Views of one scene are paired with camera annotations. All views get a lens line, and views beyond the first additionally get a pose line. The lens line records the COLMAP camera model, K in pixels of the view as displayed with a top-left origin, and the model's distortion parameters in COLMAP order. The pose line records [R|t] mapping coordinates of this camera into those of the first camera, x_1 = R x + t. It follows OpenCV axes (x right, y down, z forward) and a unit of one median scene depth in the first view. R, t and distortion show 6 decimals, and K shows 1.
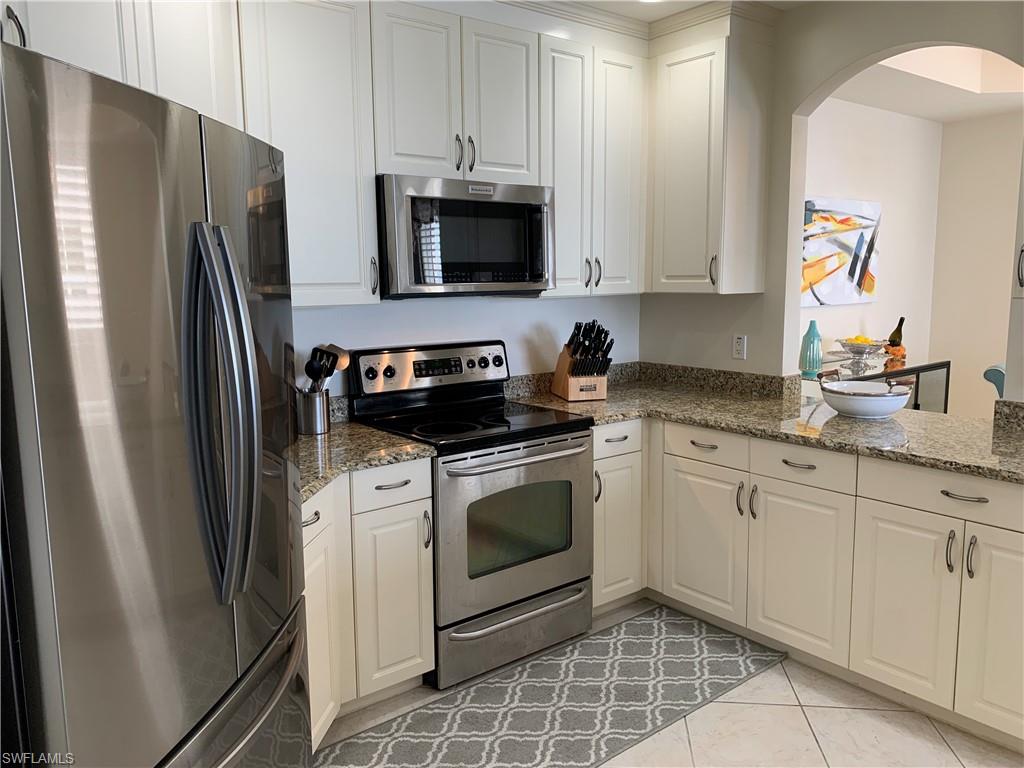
lens RADIAL K [[783.4, 0, 513.6], [0, 783.4, 373.8], [0, 0, 1]] dist [0.035995, -0.050994]
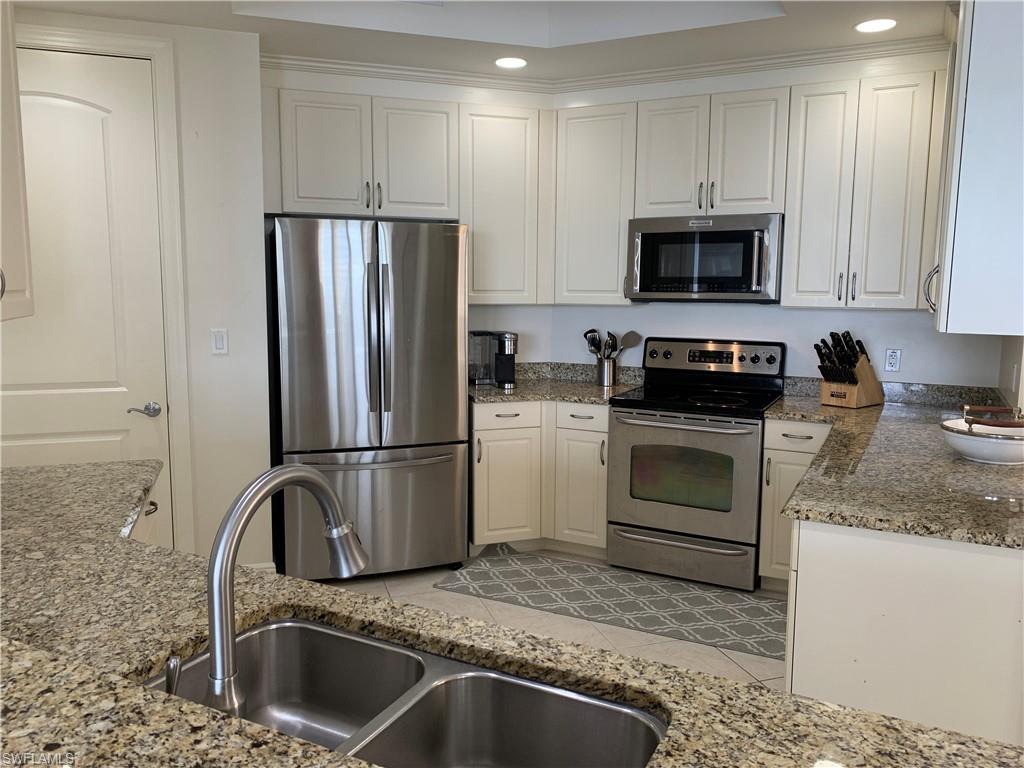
lens RADIAL K [[783.4, 0, 511.9], [0, 783.4, 376.2], [0, 0, 1]] dist [0.035995, -0.050994]
pose [[0.408010, 0.125821, -0.904266, 0.881555], [-0.129208, 0.988447, 0.079234, -0.034256], [0.903788, 0.084511, 0.419553, 0.141970]]
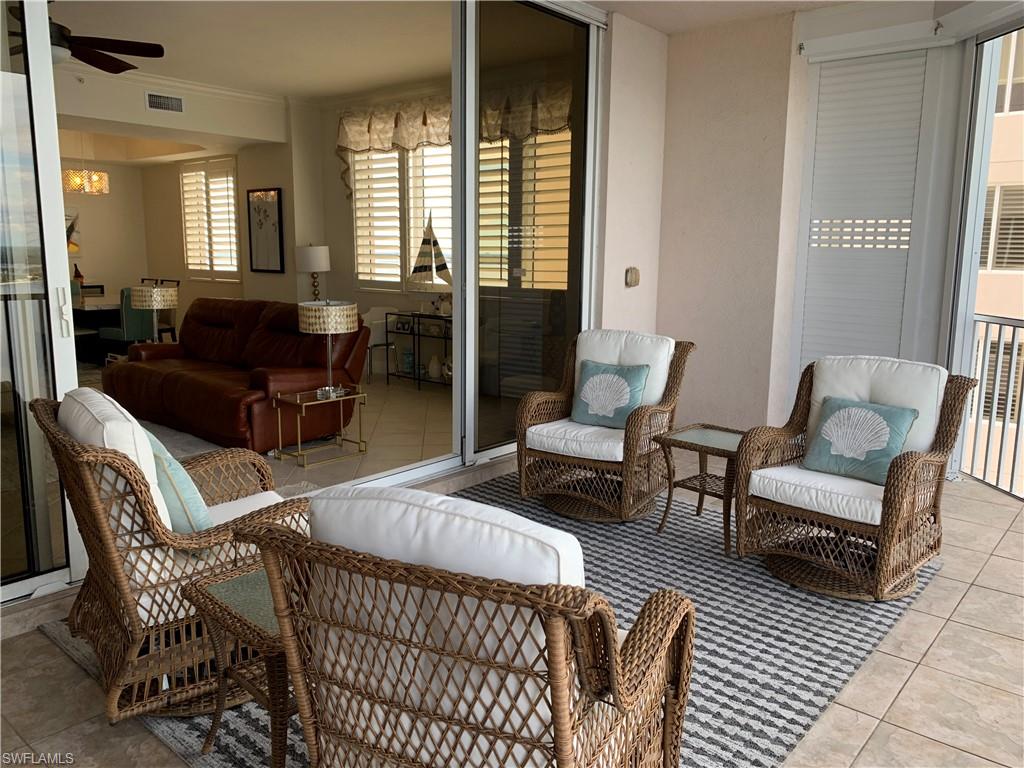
lens RADIAL K [[783.4, 0, 511.1], [0, 783.4, 370.2], [0, 0, 1]] dist [0.035995, -0.050994]
pose [[0.981061, -0.007679, 0.193545, 1.826094], [0.002473, 0.999629, 0.027125, 0.235527], [-0.193682, -0.026132, 0.980716, -1.917332]]
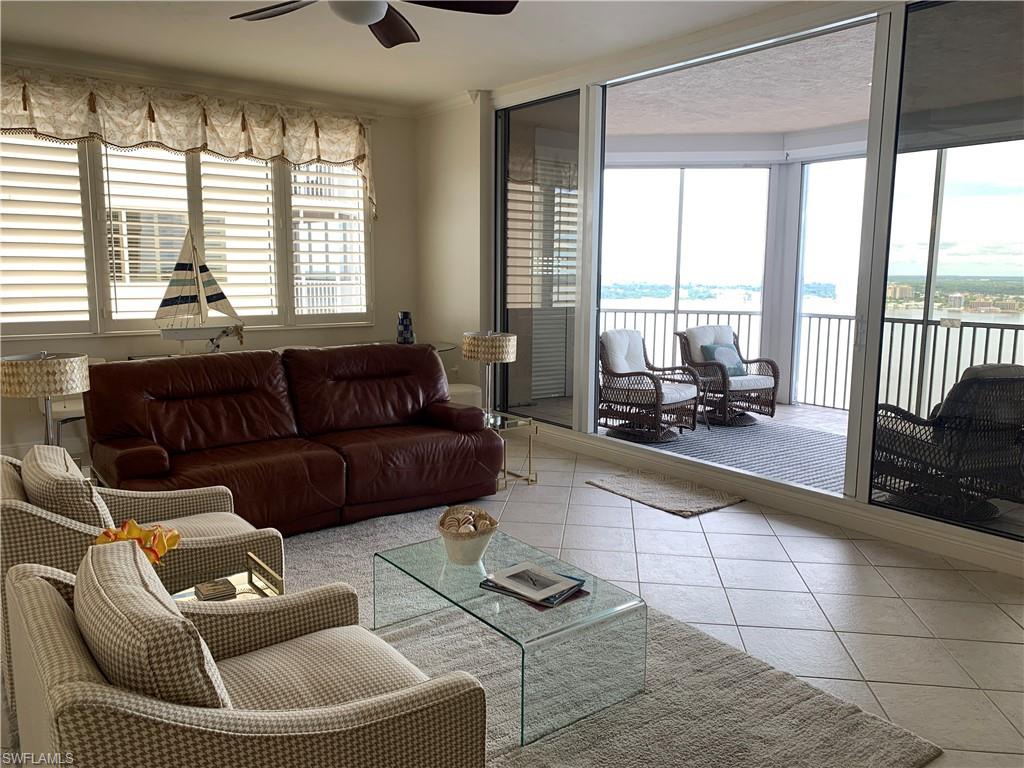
lens RADIAL K [[783.4, 0, 514.3], [0, 783.4, 381.7], [0, 0, 1]] dist [0.035995, -0.050994]
pose [[0.004486, -0.134037, 0.990966, 0.210796], [0.112868, 0.984712, 0.132680, 0.040660], [-0.993600, 0.111253, 0.019546, -0.473670]]
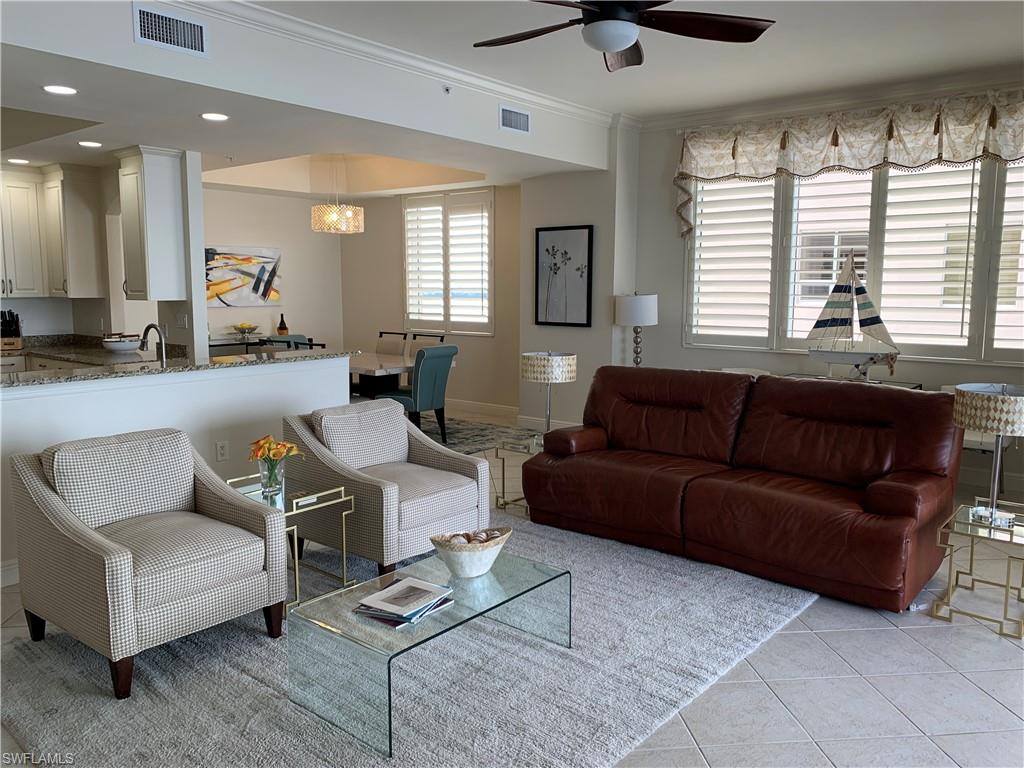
lens RADIAL K [[783.4, 0, 513.4], [0, 783.4, 378.1], [0, 0, 1]] dist [0.035995, -0.050994]
pose [[0.976420, -0.011010, 0.215599, 0.926876], [0.012494, 0.999907, -0.005524, 0.134972], [-0.215518, 0.008088, 0.976466, -1.271781]]
